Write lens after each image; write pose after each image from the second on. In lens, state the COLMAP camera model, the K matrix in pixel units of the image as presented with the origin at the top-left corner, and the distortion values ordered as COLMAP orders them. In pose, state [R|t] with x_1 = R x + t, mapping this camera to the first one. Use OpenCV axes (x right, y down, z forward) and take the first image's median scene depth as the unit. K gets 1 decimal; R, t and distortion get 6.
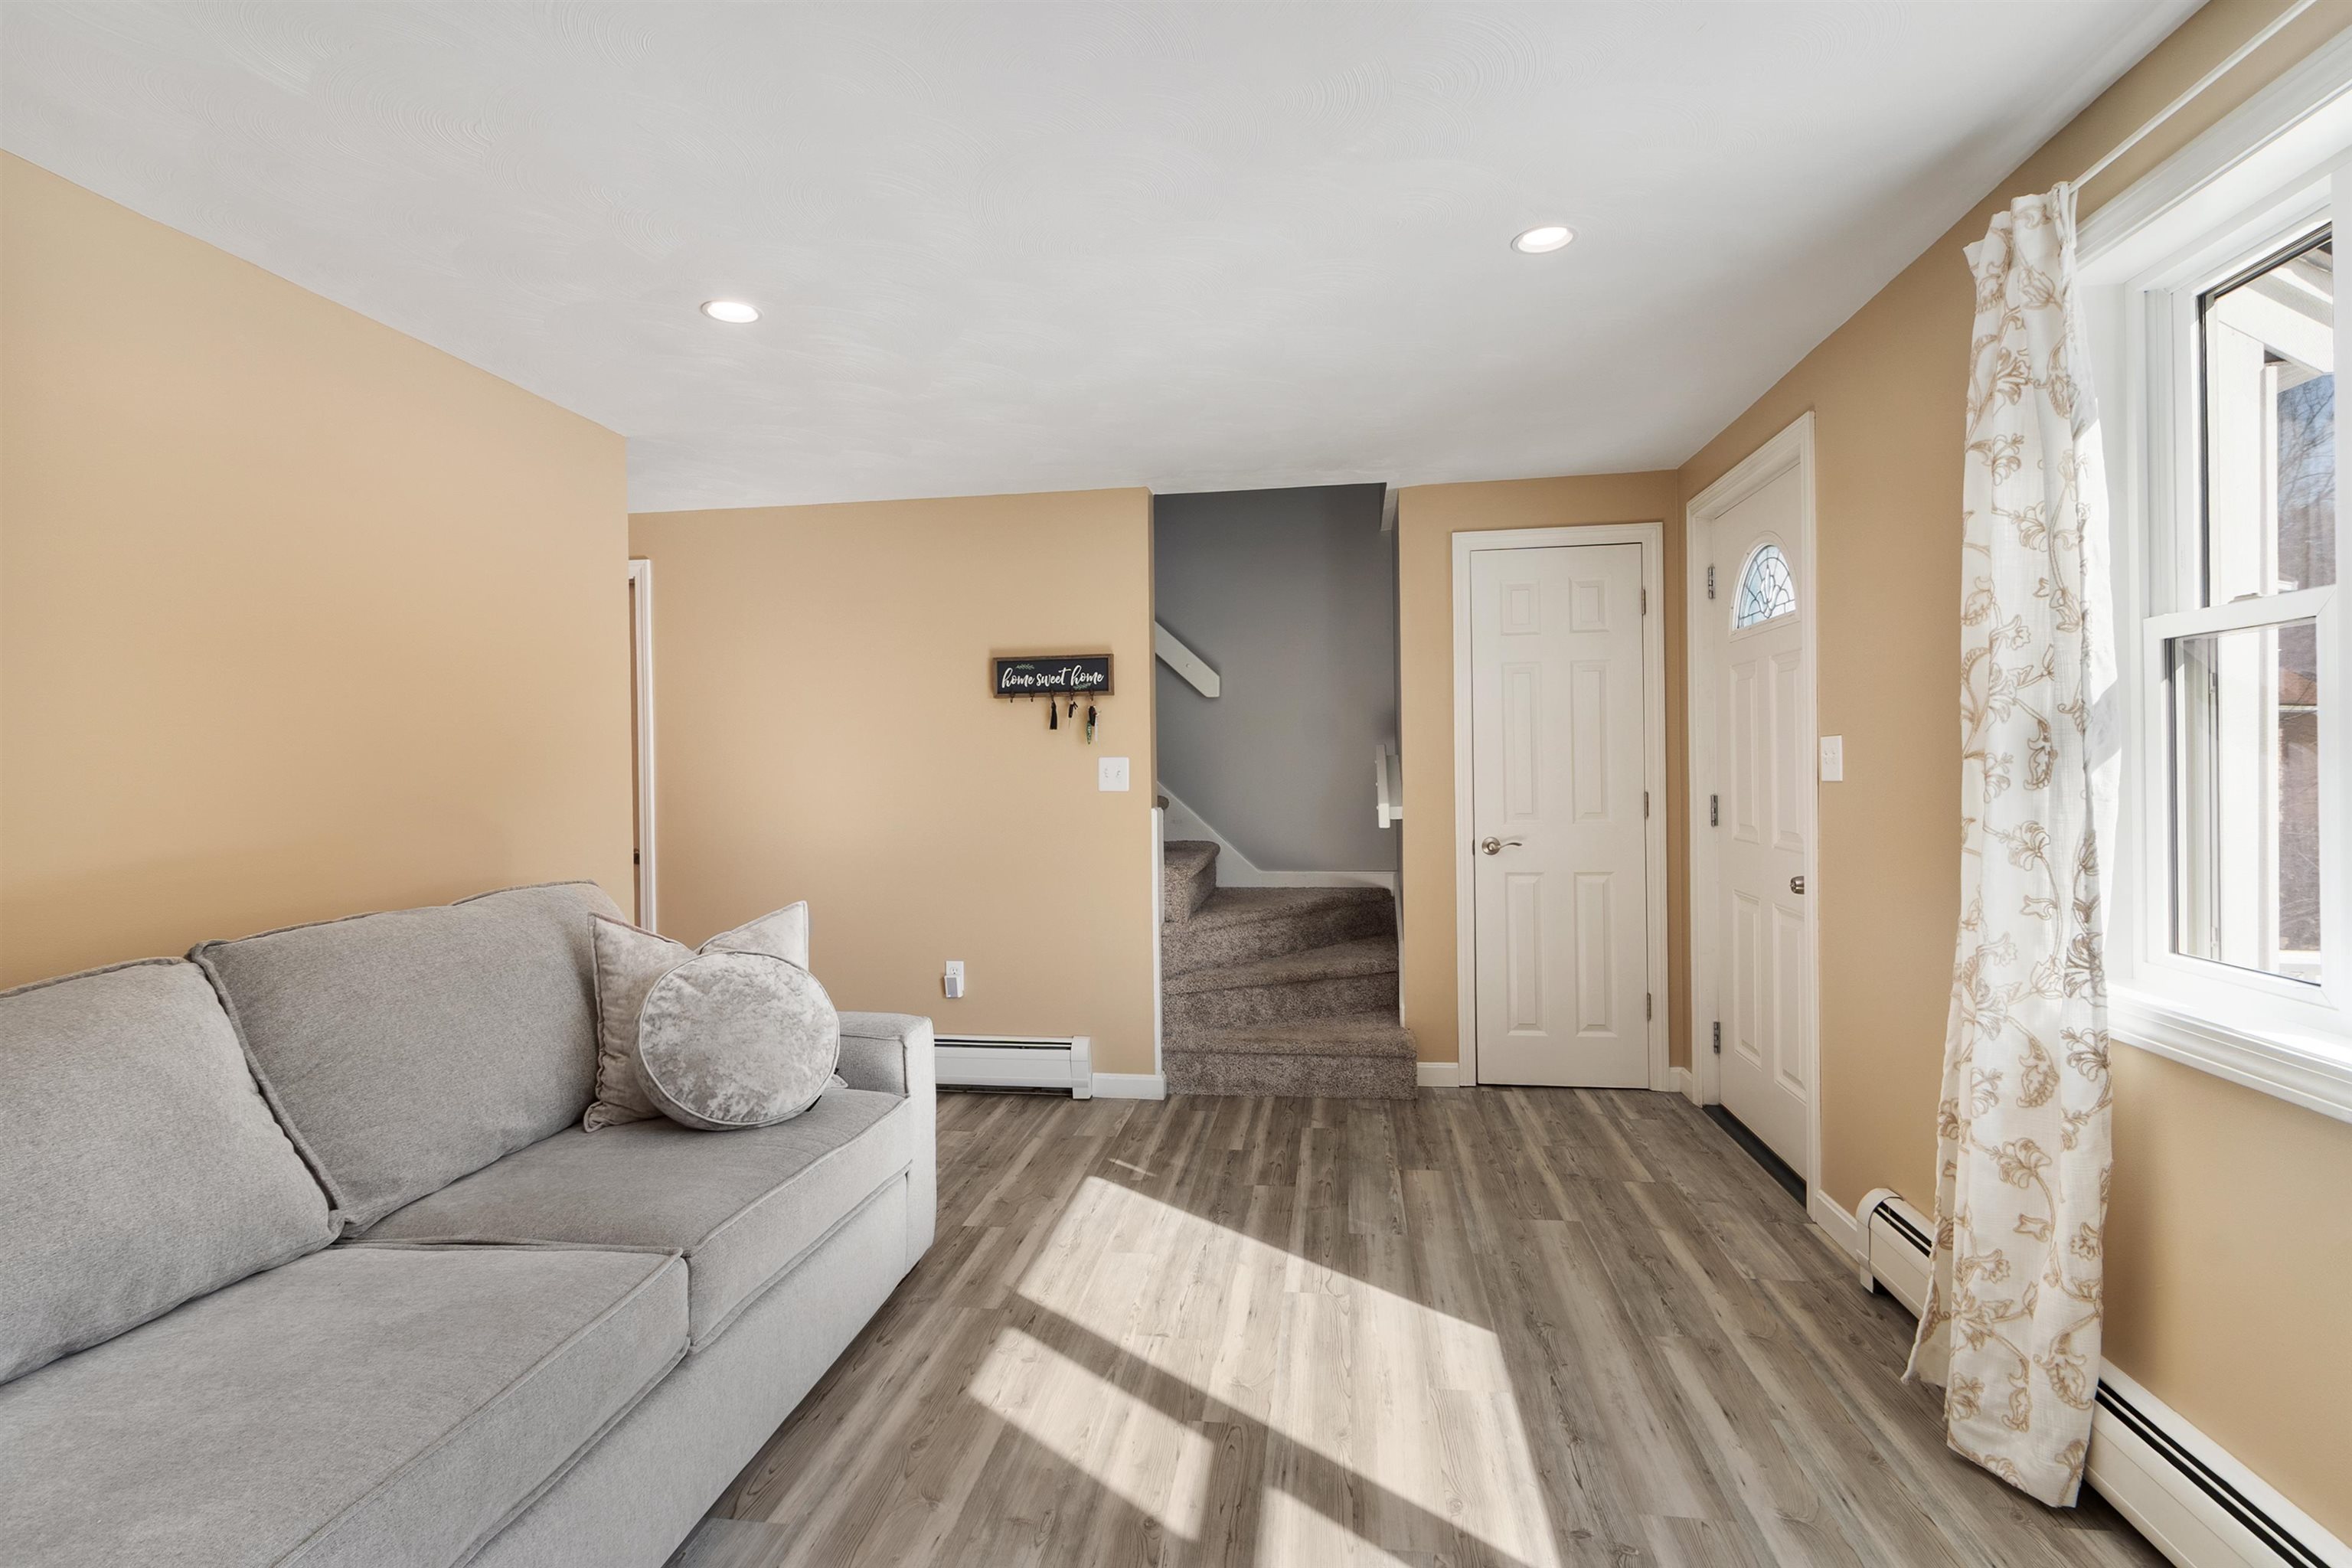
lens RADIAL K [[1141.7, 0, 1170.2], [0, 1141.7, 774.5], [0, 0, 1]] dist [0.004585, -0.003790]
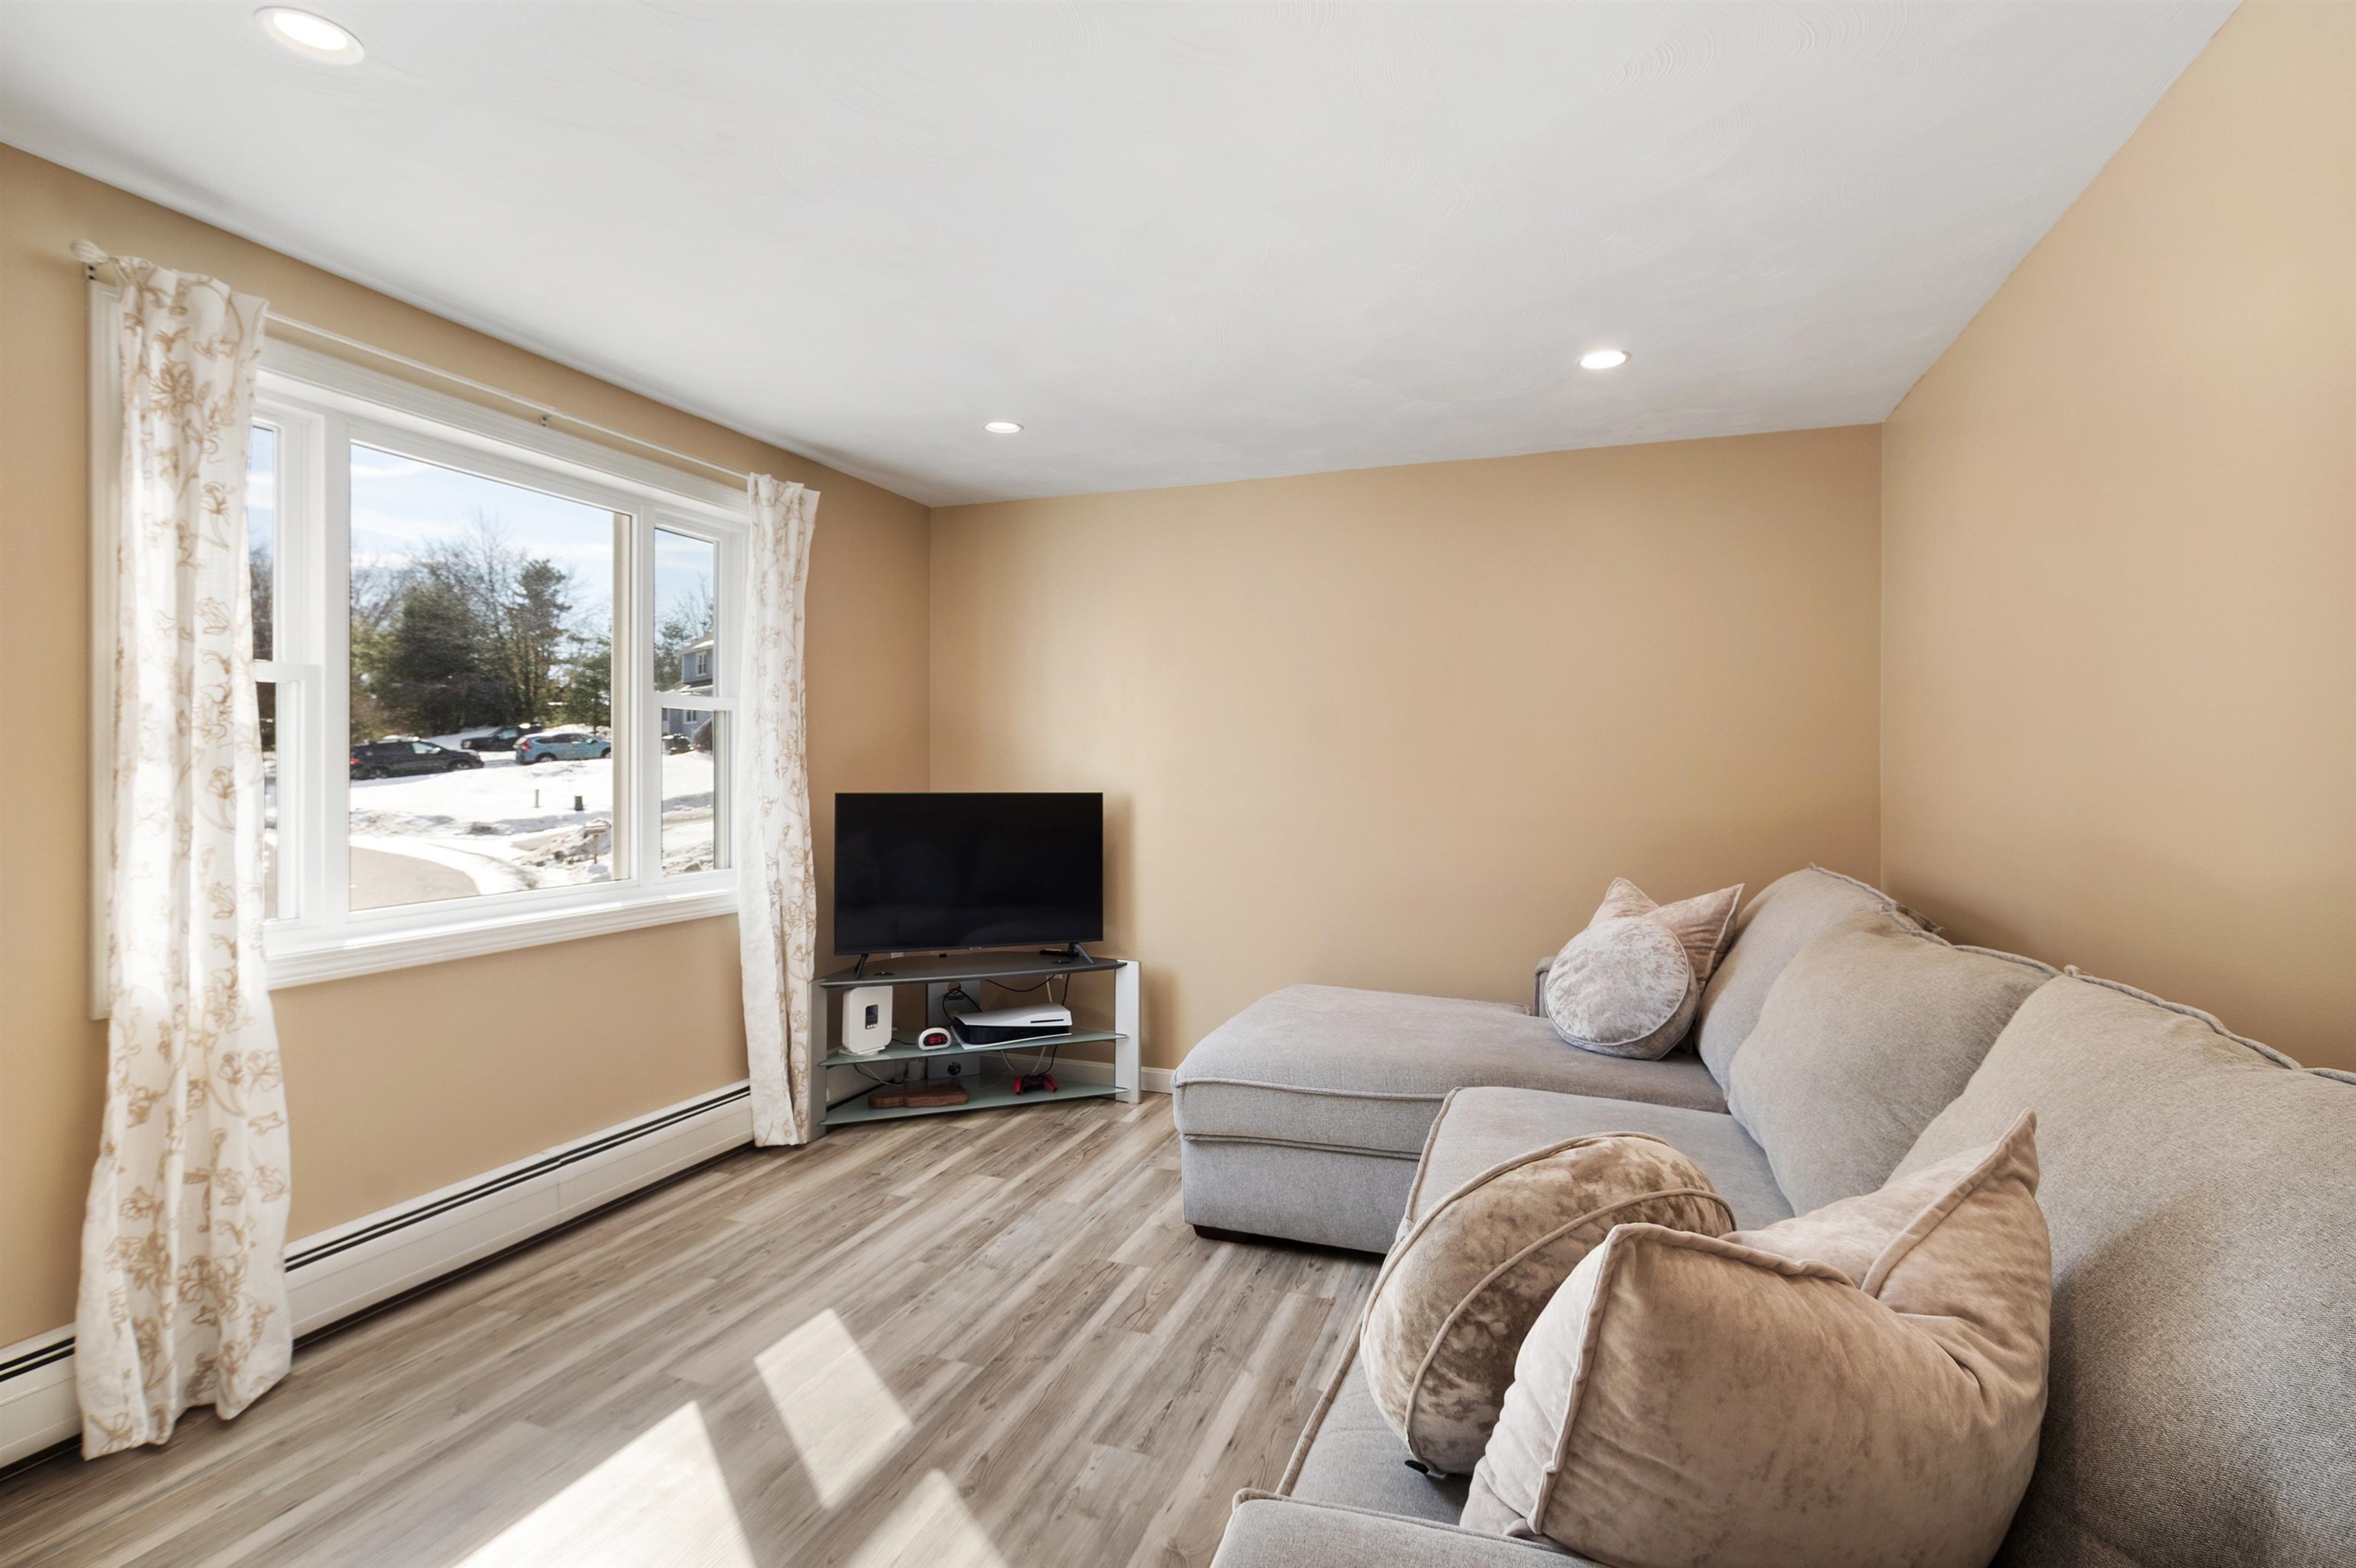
lens RADIAL K [[1143.5, 0, 1161.8], [0, 1143.5, 769.8], [0, 0, 1]] dist [0.004585, -0.003790]
pose [[-0.977529, 0.015133, 0.210256, -0.353120], [0.016424, 0.999855, 0.004394, -0.002172], [-0.210160, 0.007748, -0.977636, 1.668434]]
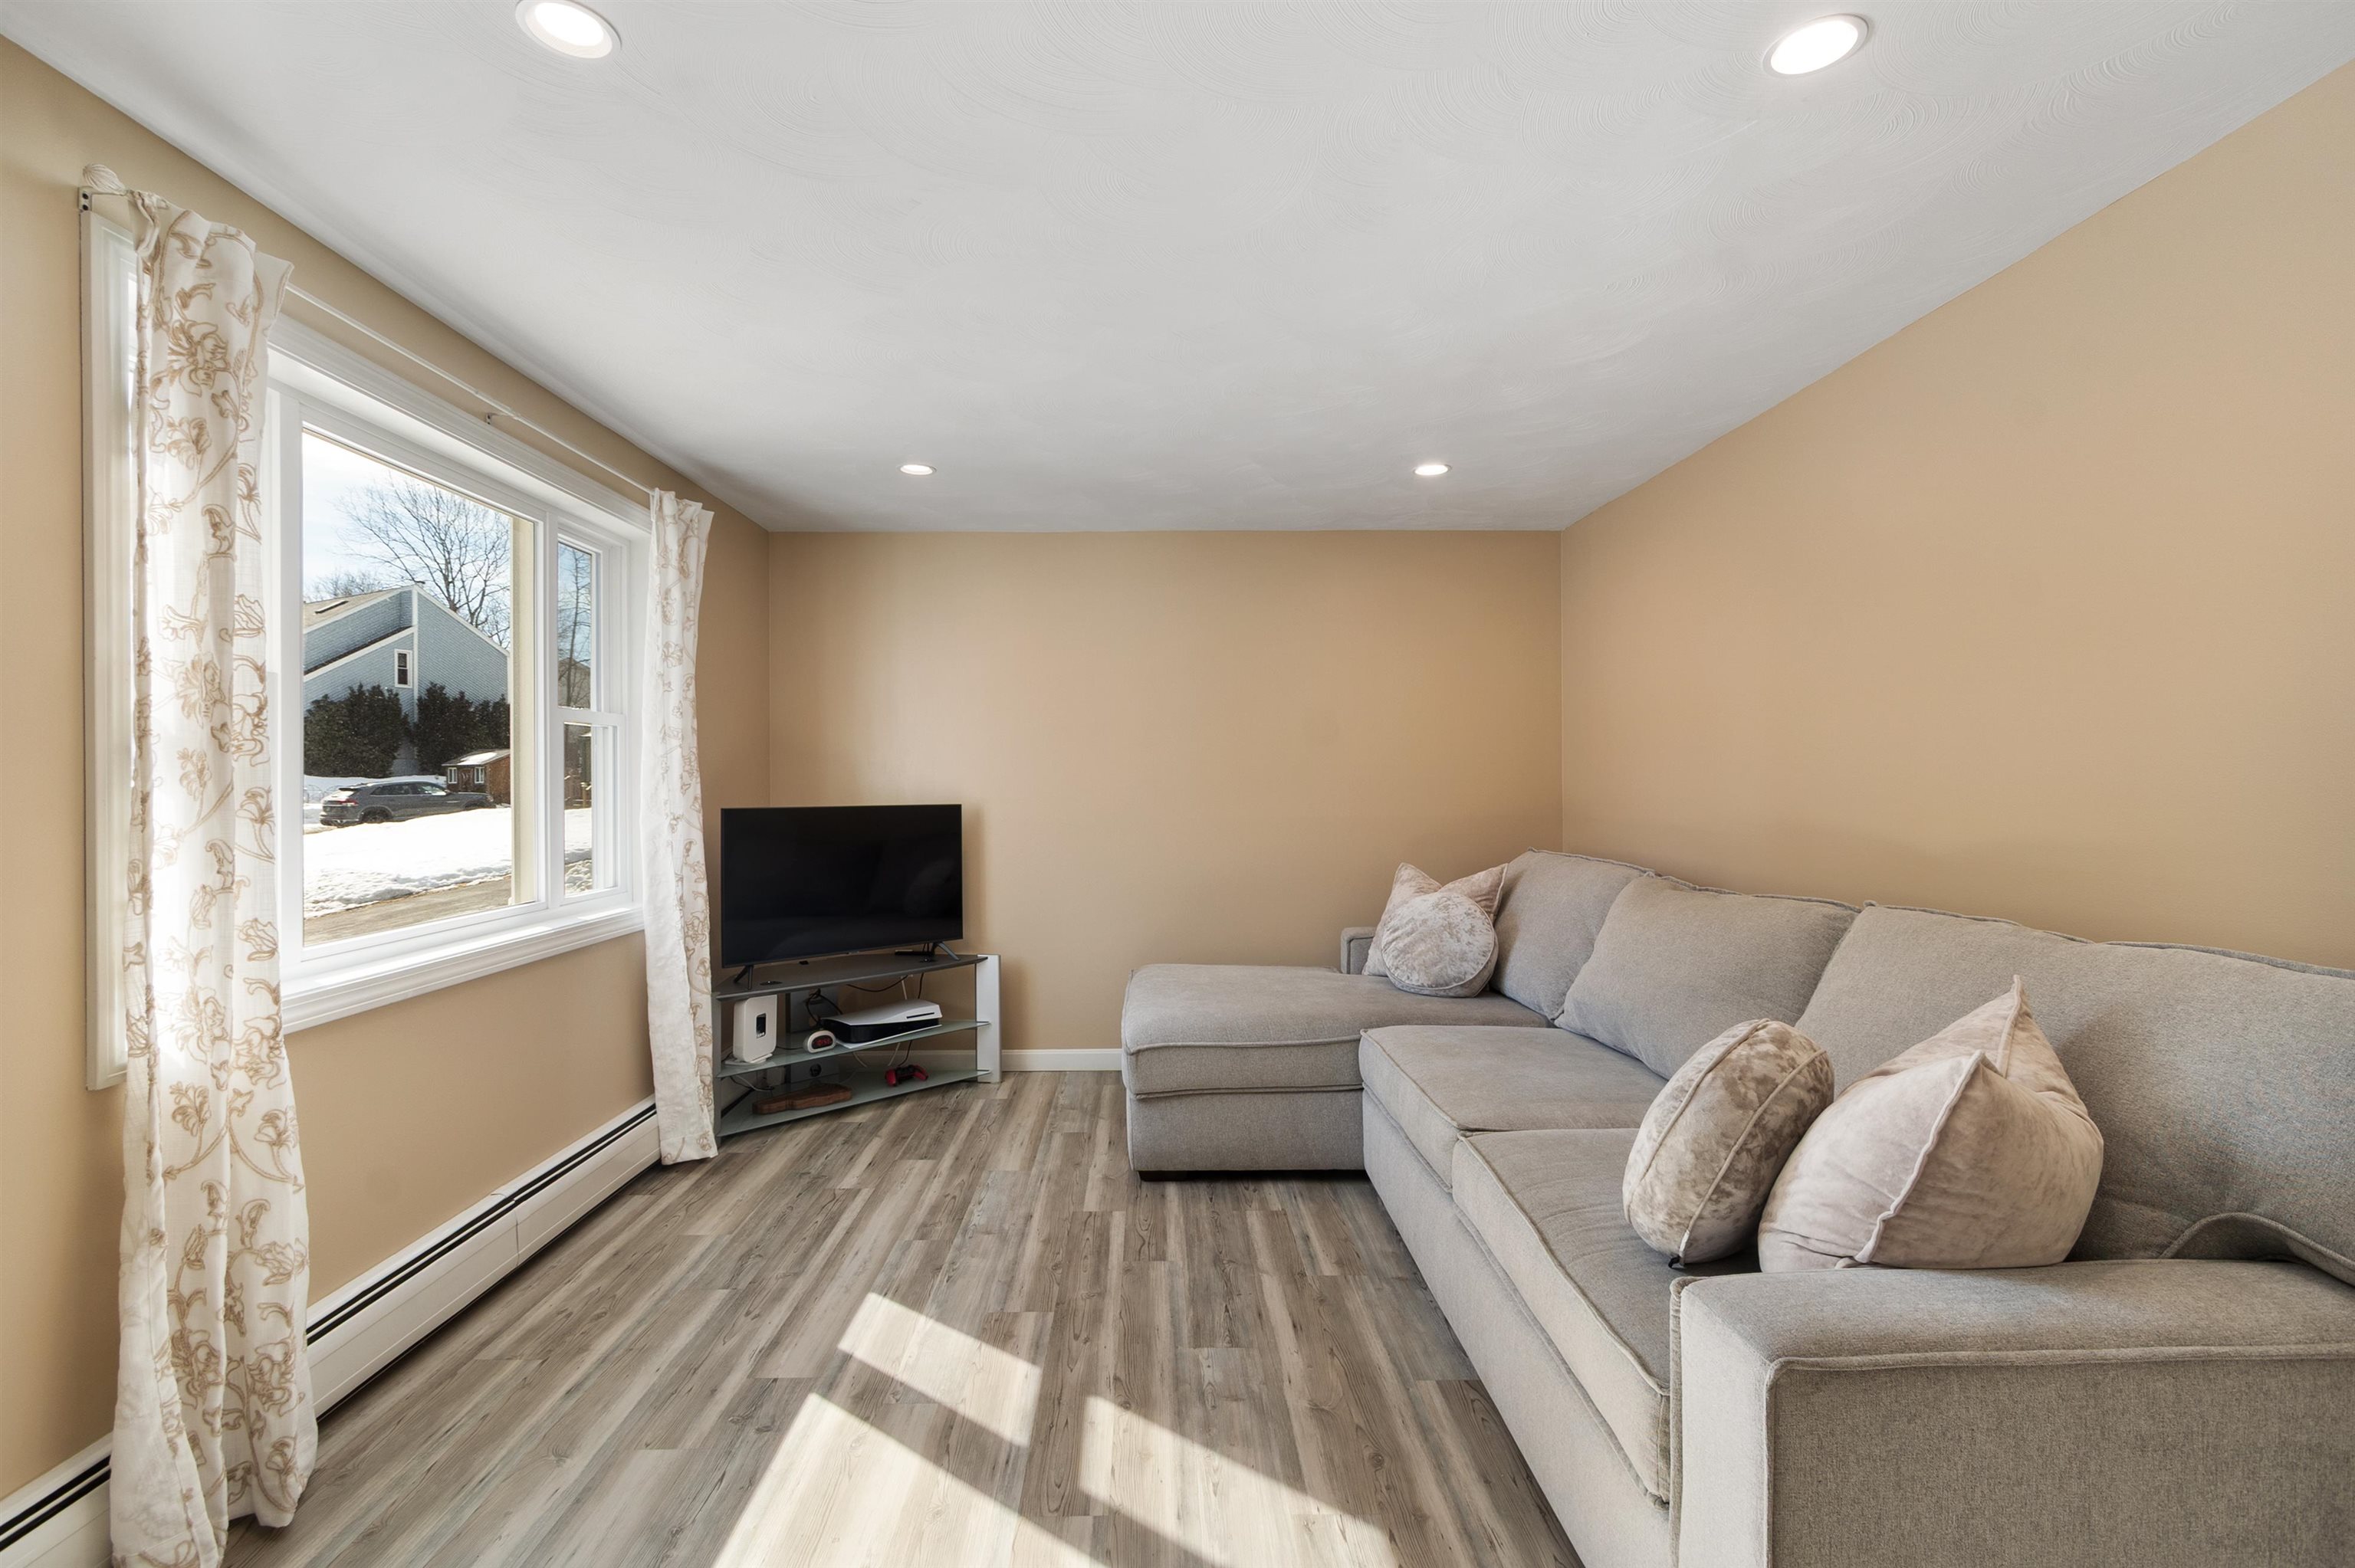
lens RADIAL K [[1031.1, 0, 1162.4], [0, 1031.1, 776.4], [0, 0, 1]] dist [0.001711, -0.000619]
pose [[-0.987108, 0.021918, -0.158549, 0.086665], [0.021251, 0.999757, 0.005902, -0.012072], [0.158639, 0.002457, -0.987334, 1.755291]]
